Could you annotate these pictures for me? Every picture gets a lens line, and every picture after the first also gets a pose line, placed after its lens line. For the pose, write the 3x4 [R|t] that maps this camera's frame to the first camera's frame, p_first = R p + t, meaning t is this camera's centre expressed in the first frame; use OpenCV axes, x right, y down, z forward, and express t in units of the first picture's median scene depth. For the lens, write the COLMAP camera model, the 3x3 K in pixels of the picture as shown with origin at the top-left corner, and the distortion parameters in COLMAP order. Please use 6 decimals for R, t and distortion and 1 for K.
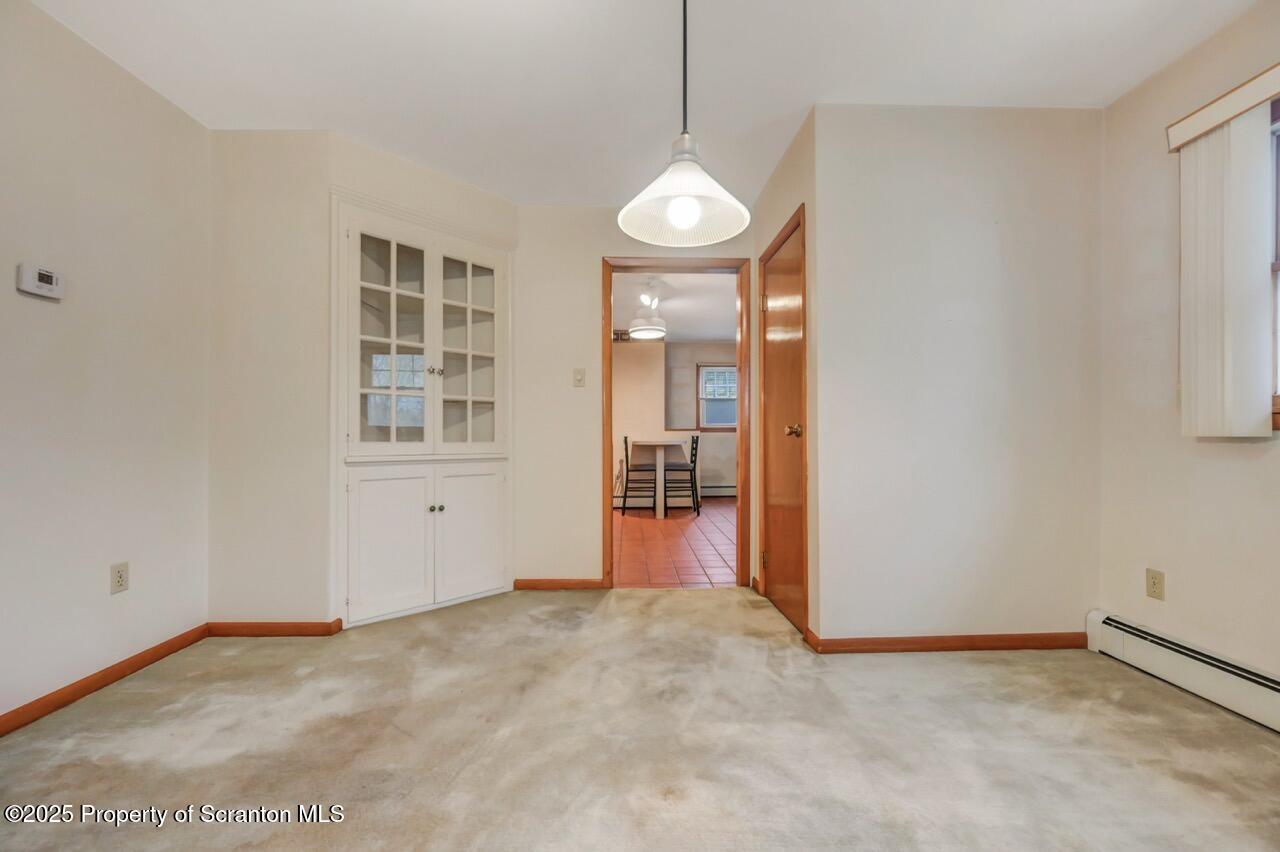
lens RADIAL K [[516.4, 0, 639.6], [0, 516.4, 421.5], [0, 0, 1]] dist [-0.000426, -0.000067]
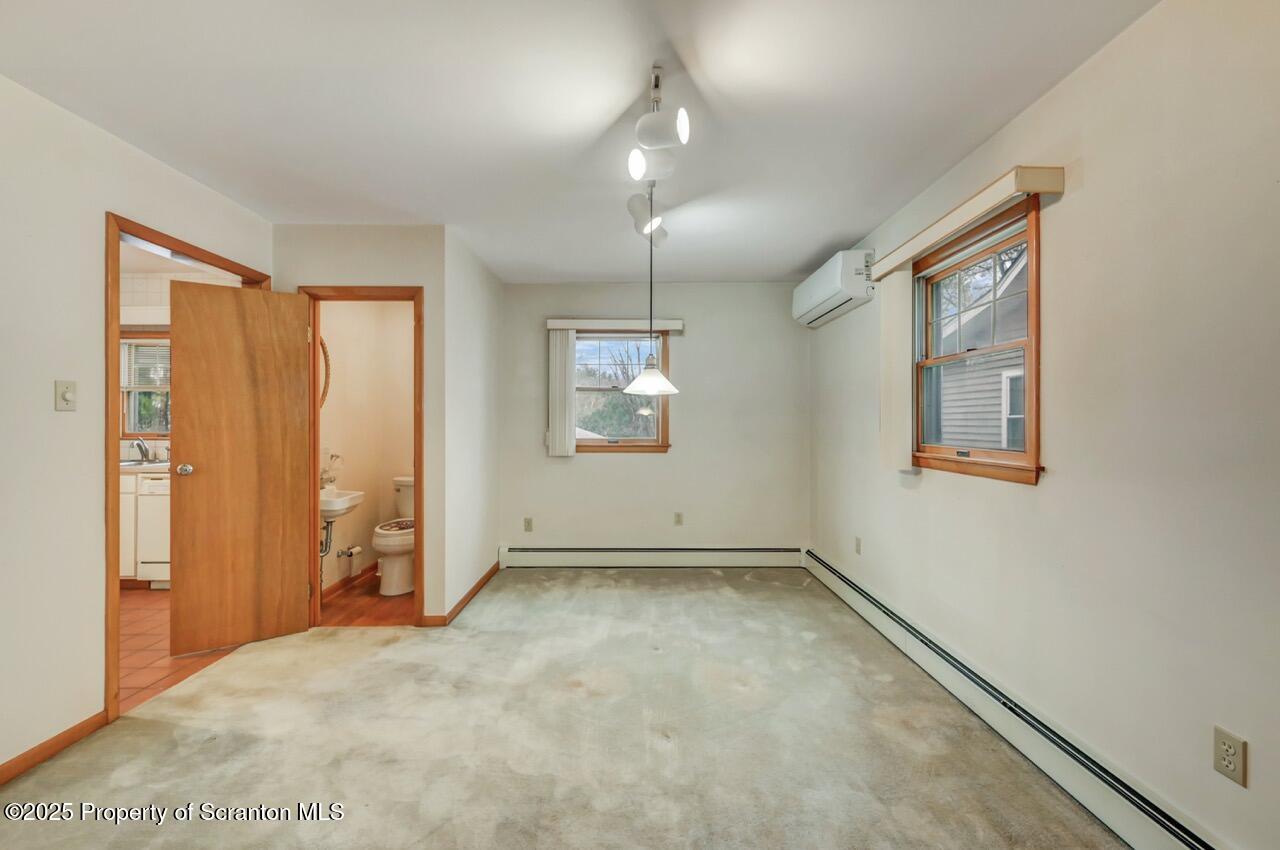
lens RADIAL K [[516.4, 0, 639.6], [0, 516.4, 420.5], [0, 0, 1]] dist [-0.000426, -0.000067]
pose [[0.025868, 0.008041, 0.999633, -1.029465], [-0.021785, 0.999735, -0.007478, -0.097718], [-0.999428, -0.021584, 0.026036, 0.471519]]
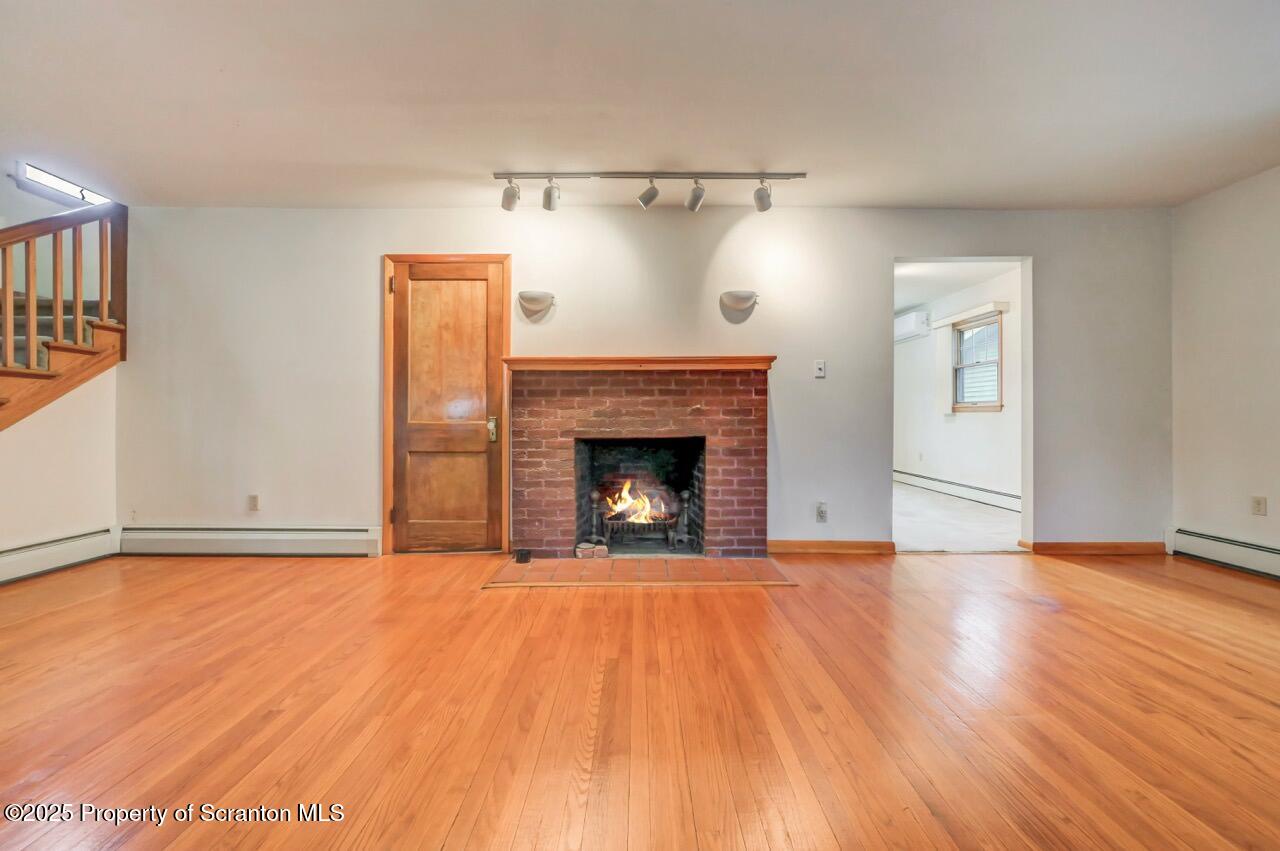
lens RADIAL K [[526.1, 0, 640.4], [0, 526.1, 416.4], [0, 0, 1]] dist [0.000199, 0.000101]
pose [[0.015927, 0.002360, 0.999870, -2.685362], [-0.018038, 0.999835, -0.002073, 0.048737], [-0.999710, -0.018003, 0.015967, 1.507789]]
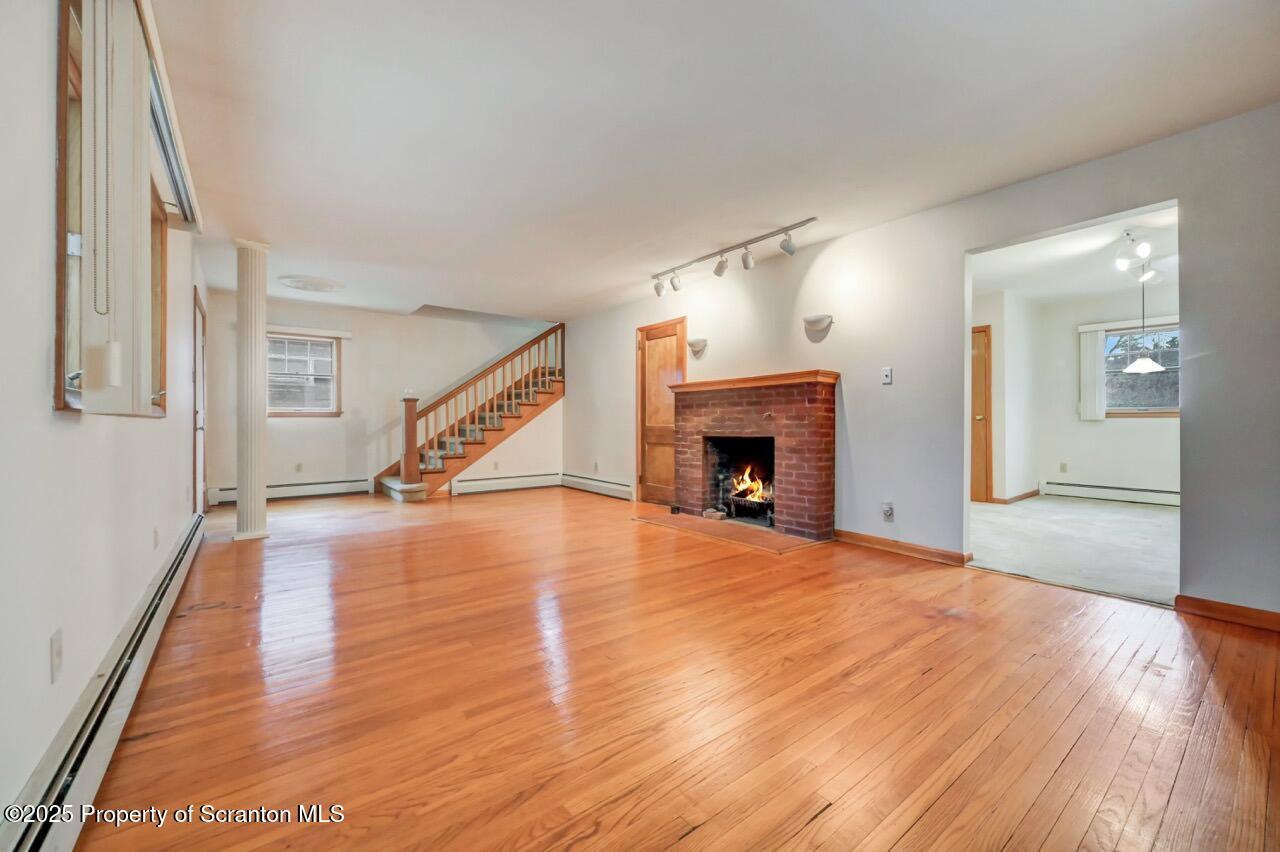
lens RADIAL K [[516.4, 0, 639.6], [0, 516.4, 421.5], [0, 0, 1]] dist [-0.000426, -0.000067]
pose [[0.807247, -0.000213, 0.590214, -2.693634], [-0.009557, 0.999864, 0.013431, 0.020318], [-0.590136, -0.016483, 0.807135, 0.008500]]
